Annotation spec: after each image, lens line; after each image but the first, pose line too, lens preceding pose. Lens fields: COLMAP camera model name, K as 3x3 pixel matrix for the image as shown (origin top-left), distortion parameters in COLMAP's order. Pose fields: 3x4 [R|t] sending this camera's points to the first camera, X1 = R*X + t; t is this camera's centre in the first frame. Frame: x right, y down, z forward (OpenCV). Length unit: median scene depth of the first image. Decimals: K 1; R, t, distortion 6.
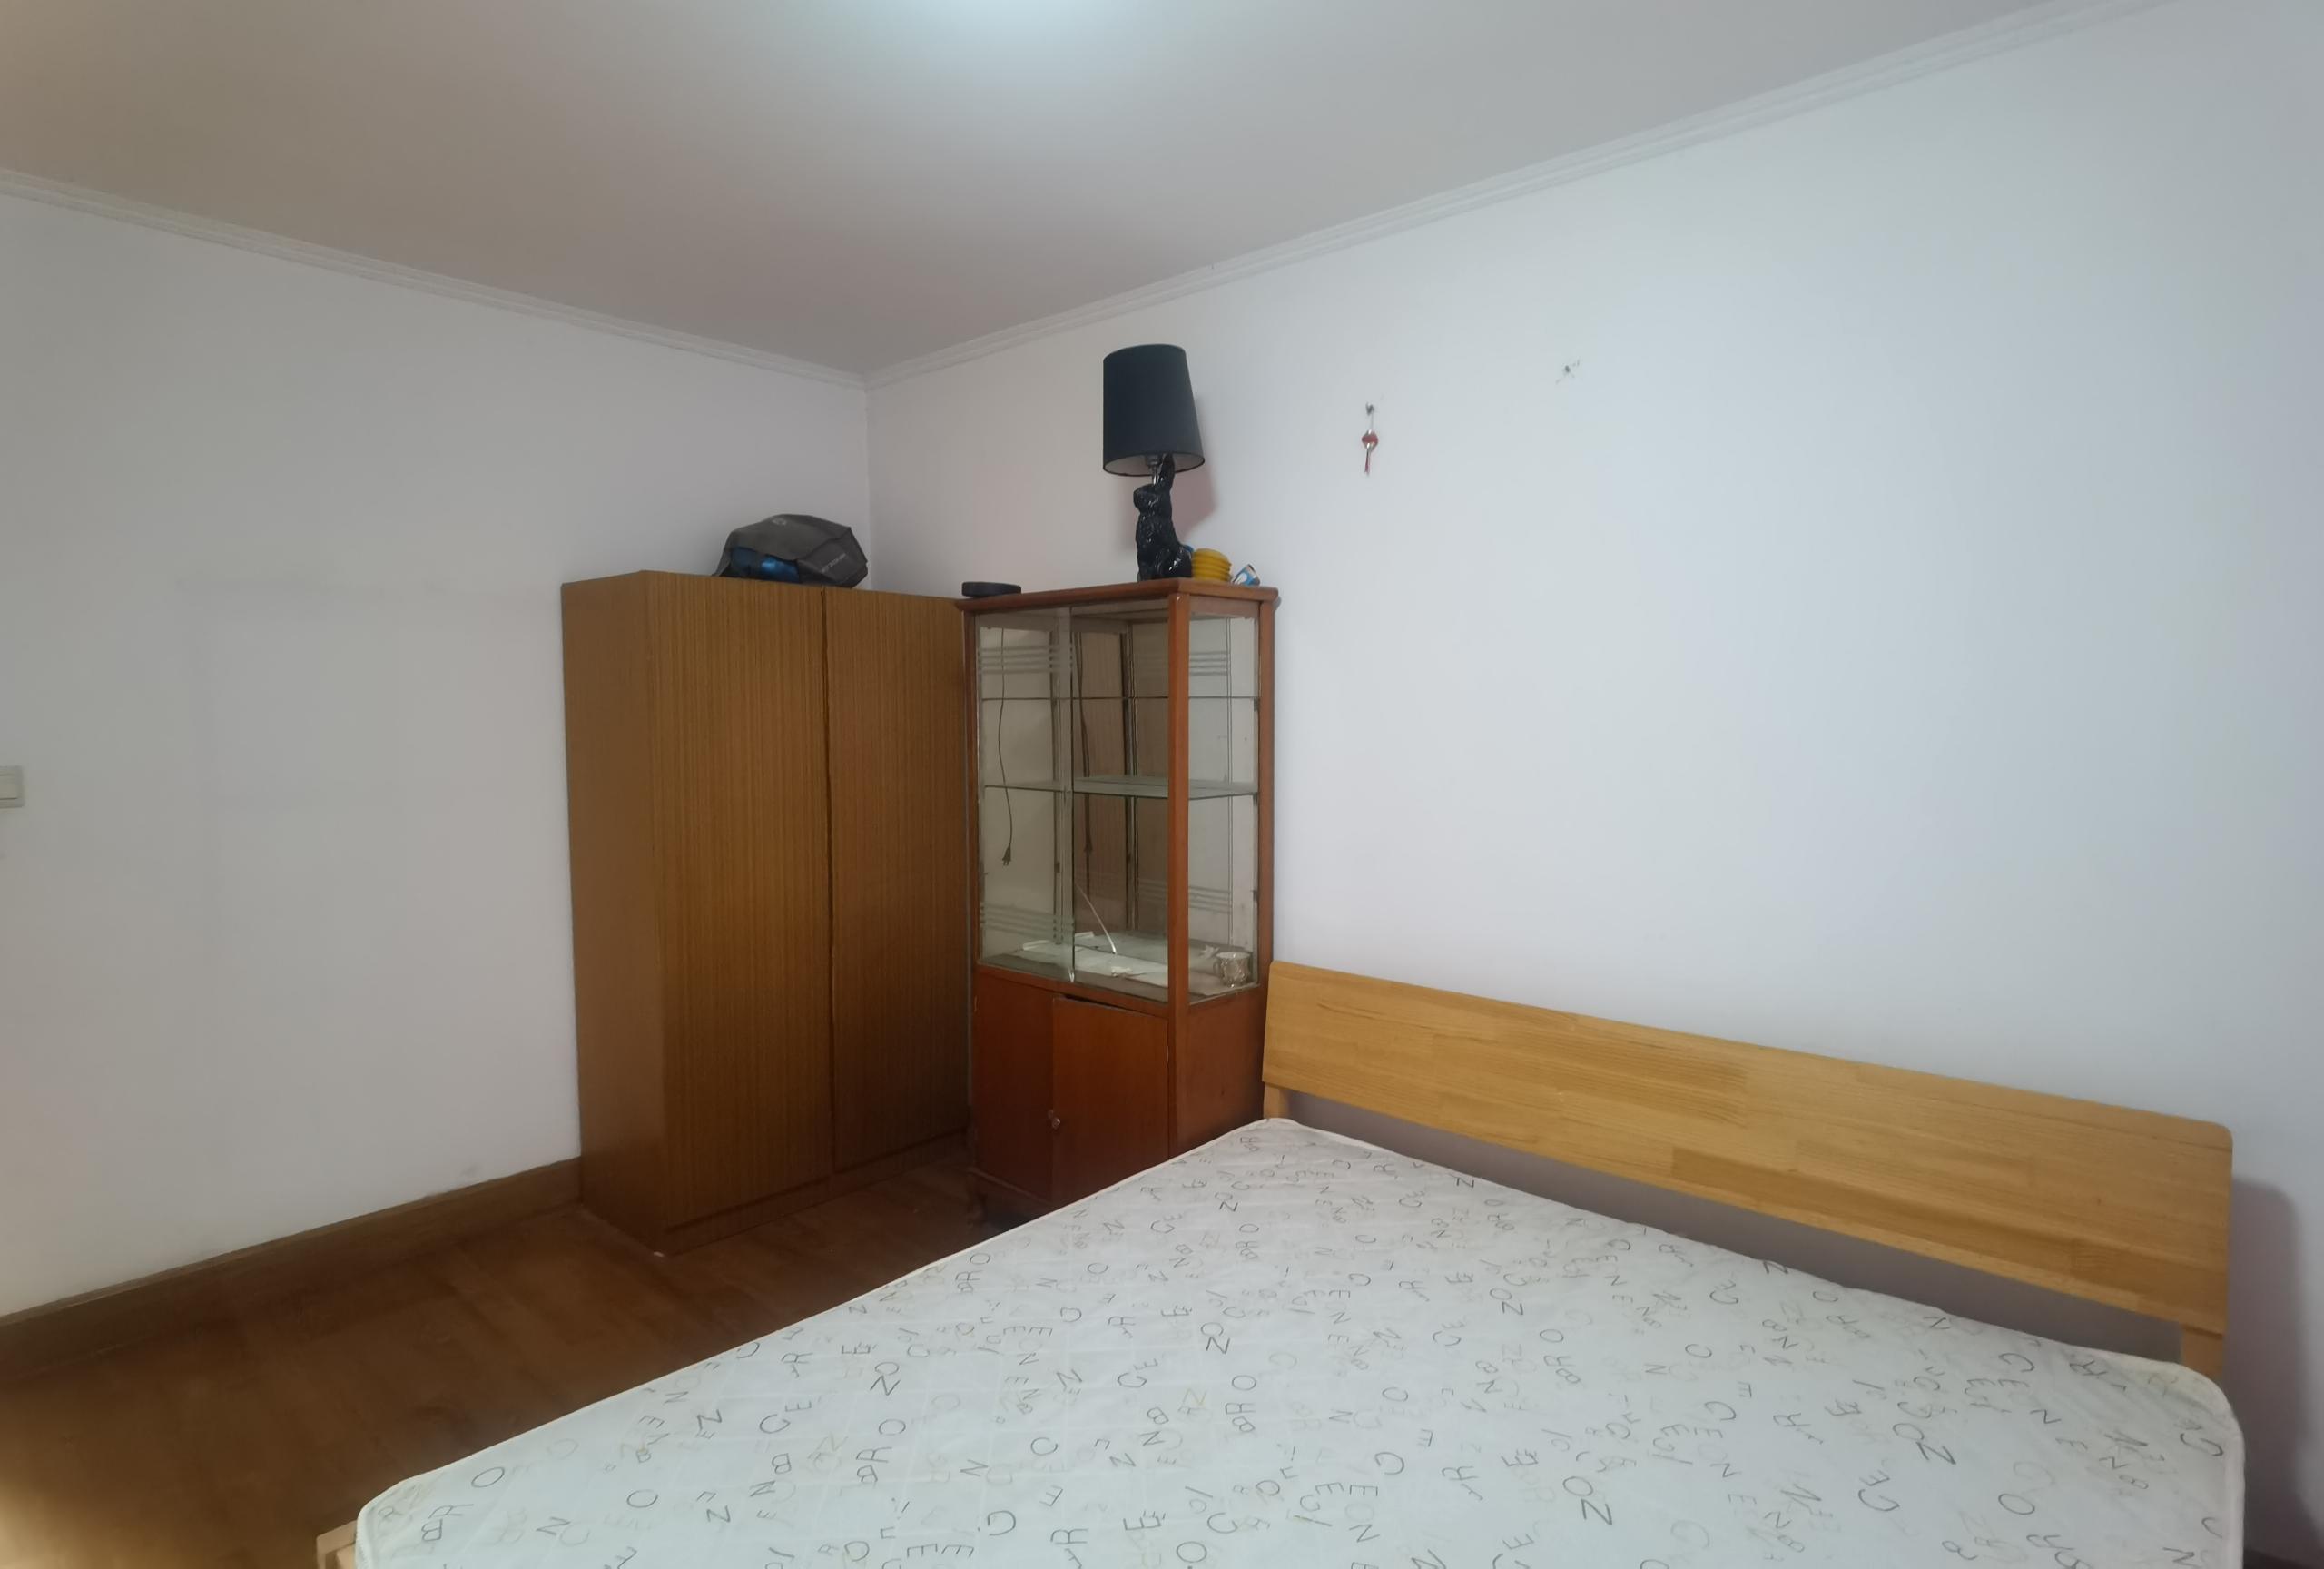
lens RADIAL K [[1180.2, 0, 1154.9], [0, 1180.2, 755.1], [0, 0, 1]] dist [0.003589, 0.000126]
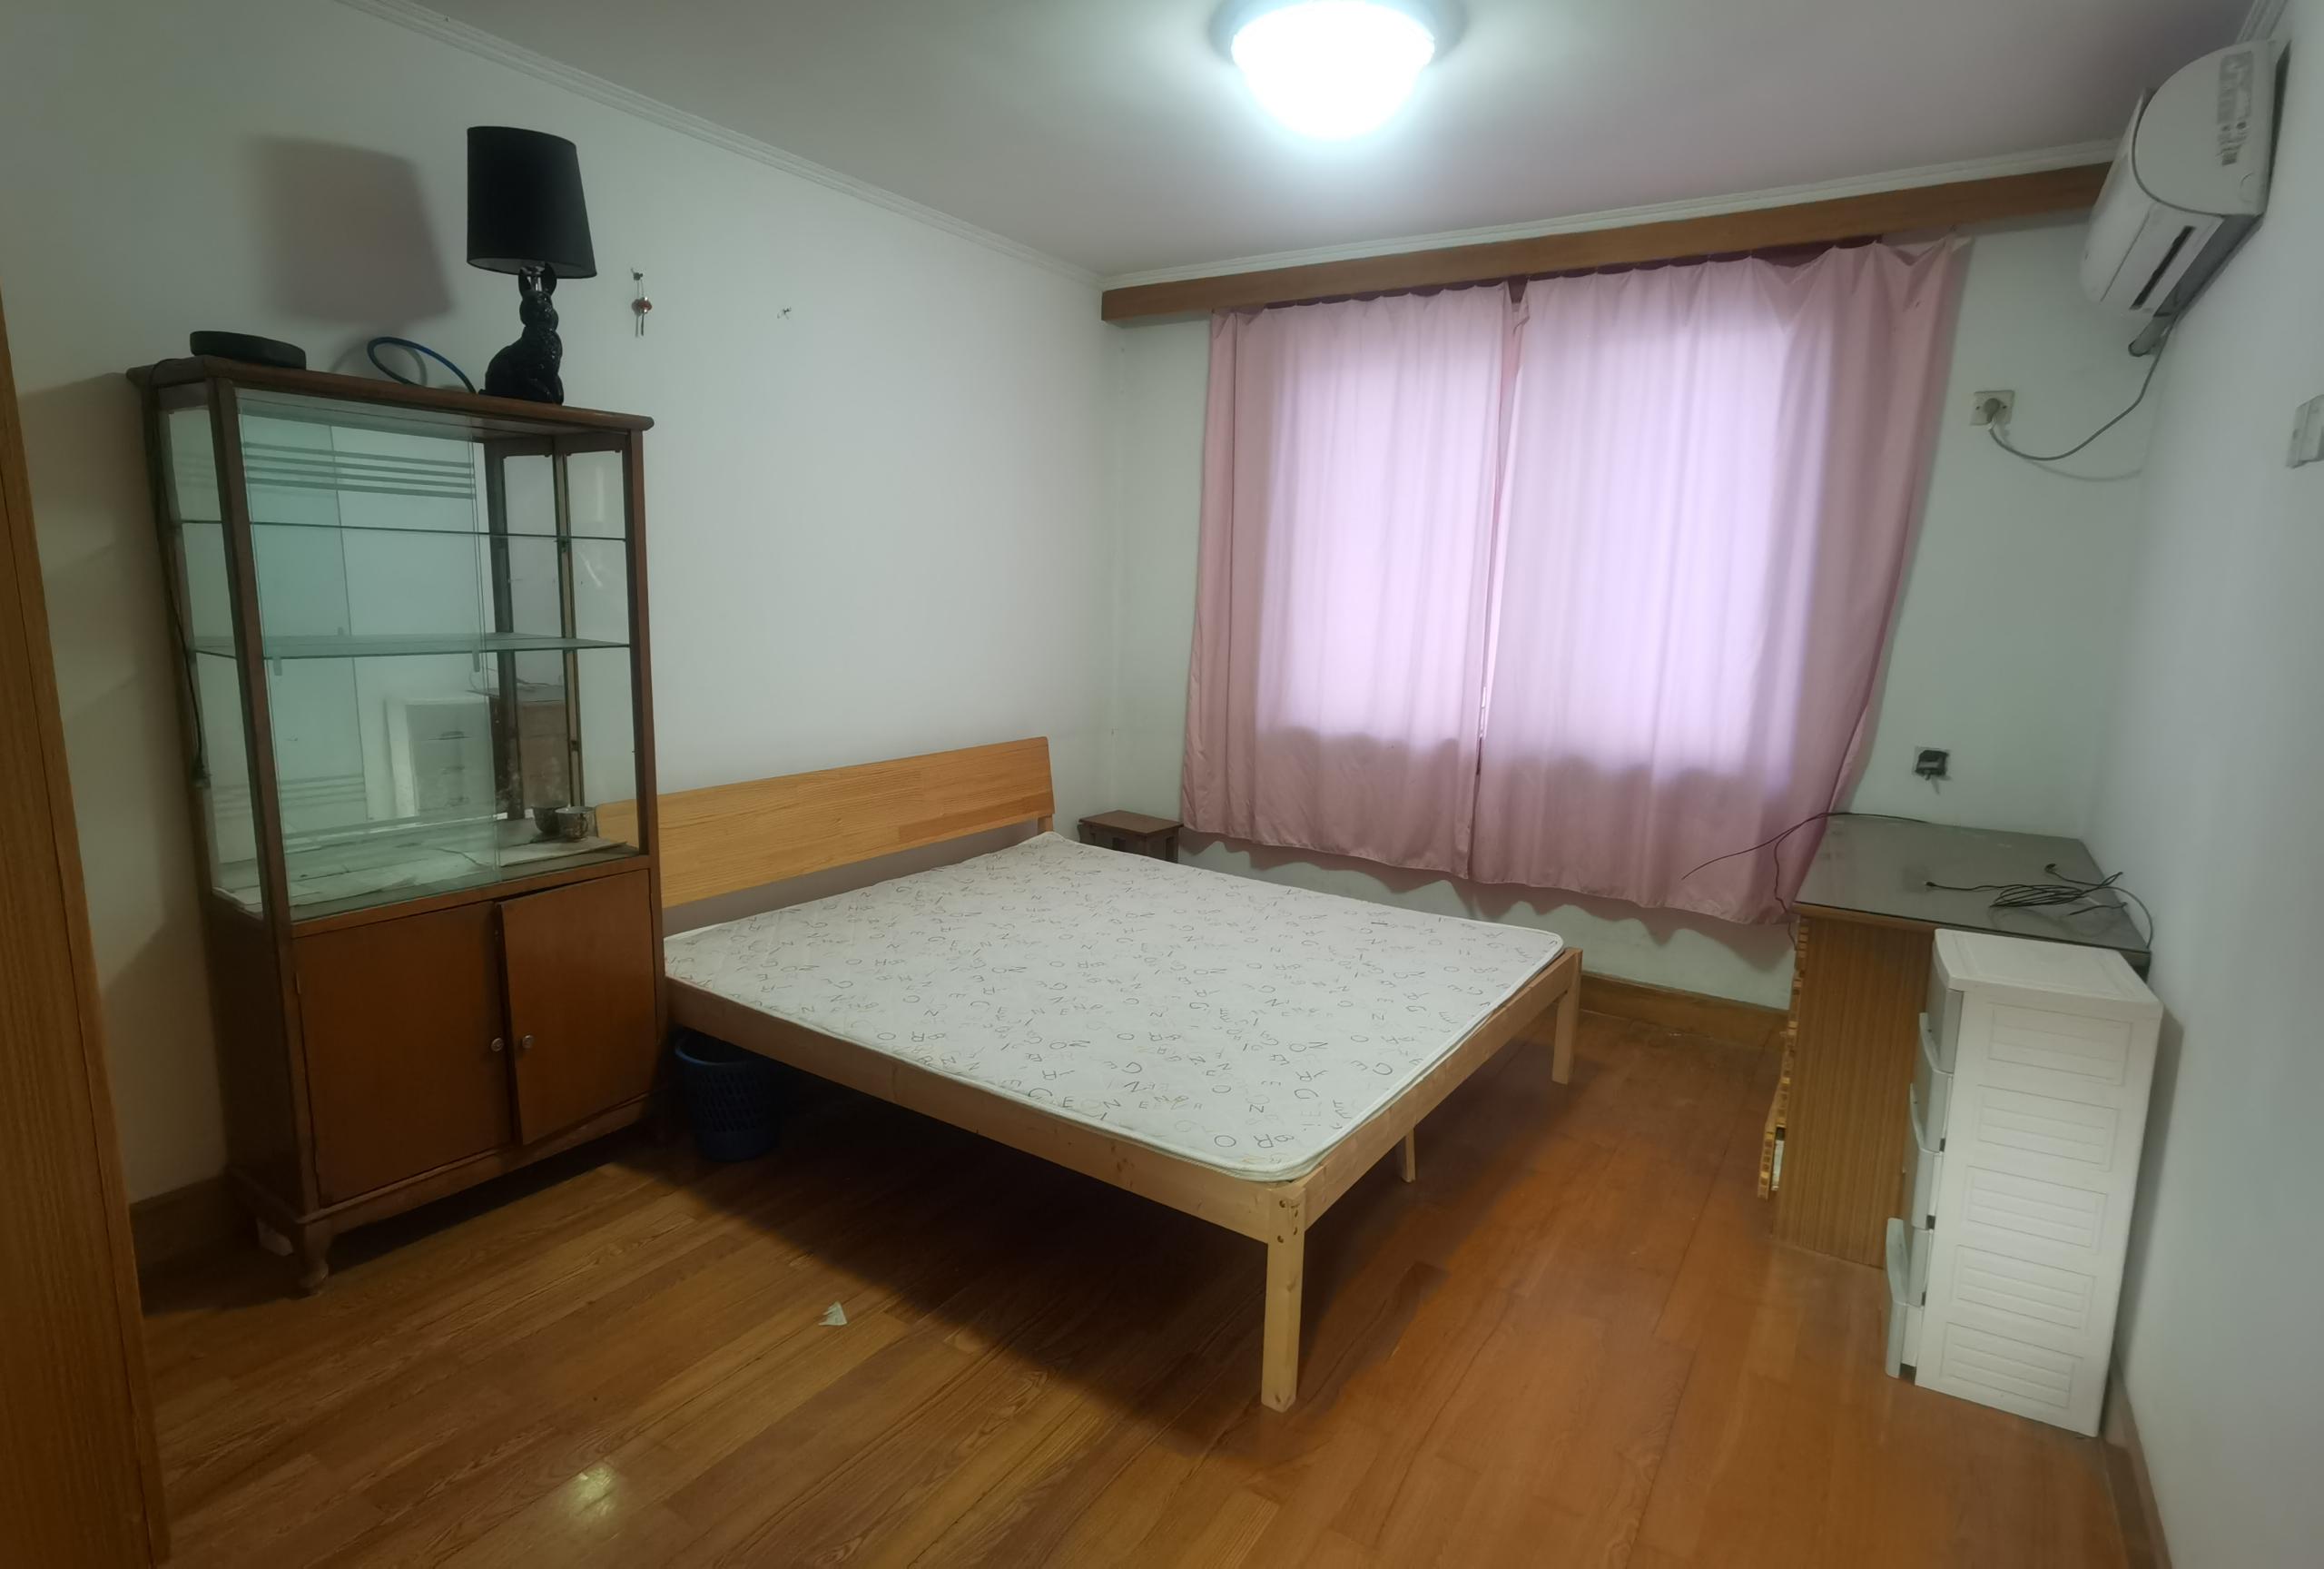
lens RADIAL K [[1180.2, 0, 1154.9], [0, 1180.2, 755.1], [0, 0, 1]] dist [0.003589, 0.000126]
pose [[-0.162546, -0.140746, 0.976611, -1.228578], [0.009772, 0.989496, 0.144230, -0.012243], [-0.986653, 0.032987, -0.159464, 0.873741]]
